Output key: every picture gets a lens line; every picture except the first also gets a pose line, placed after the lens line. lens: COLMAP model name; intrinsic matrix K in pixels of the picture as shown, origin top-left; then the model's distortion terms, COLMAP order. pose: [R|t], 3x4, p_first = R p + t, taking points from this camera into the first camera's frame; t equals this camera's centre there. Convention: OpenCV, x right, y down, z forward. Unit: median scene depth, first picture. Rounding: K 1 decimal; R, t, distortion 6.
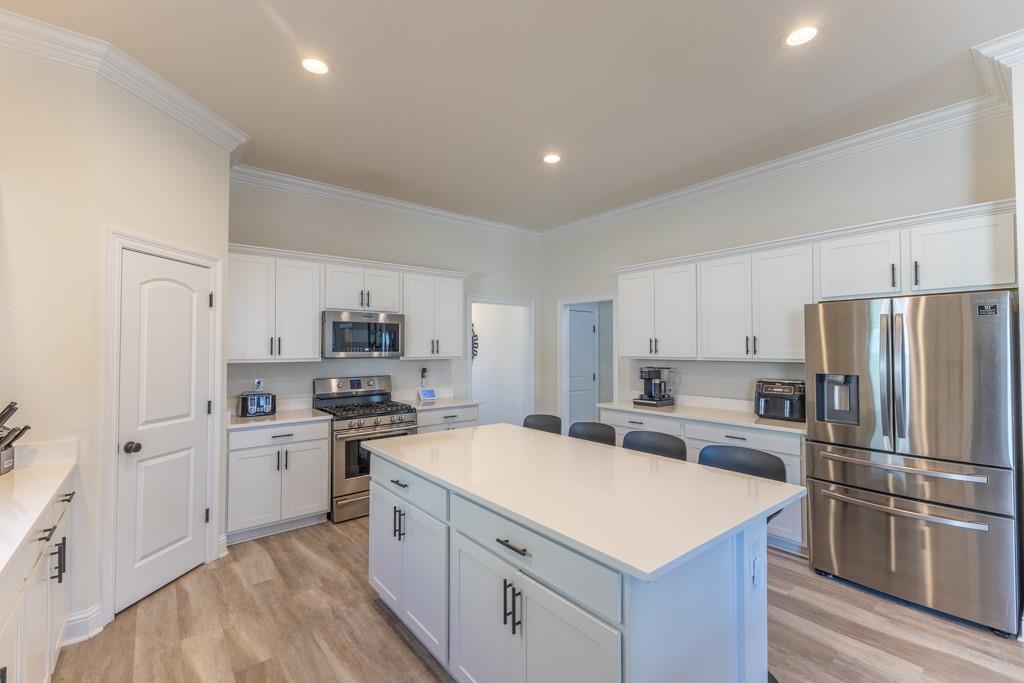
lens RADIAL K [[441.1, 0, 516.5], [0, 441.1, 340.2], [0, 0, 1]] dist [0.004214, -0.000866]
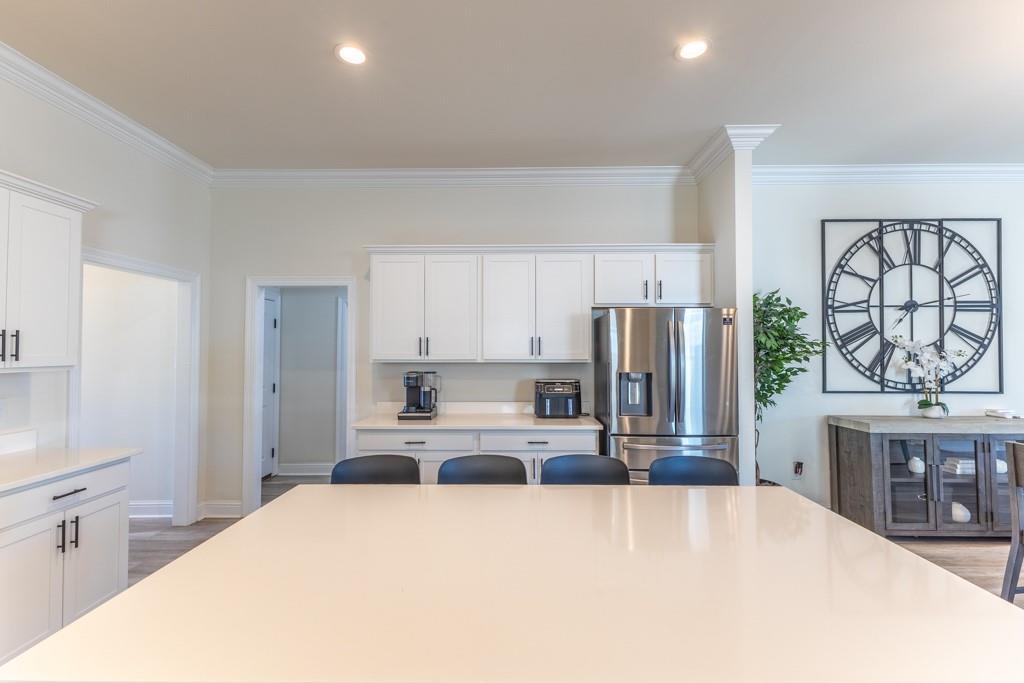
lens RADIAL K [[441.1, 0, 517.2], [0, 441.1, 338.4], [0, 0, 1]] dist [0.004214, -0.000866]
pose [[0.642585, 0.019462, 0.765968, -0.231369], [-0.014279, 0.999808, -0.013425, 0.007156], [-0.766082, -0.002311, 0.642739, 0.363648]]
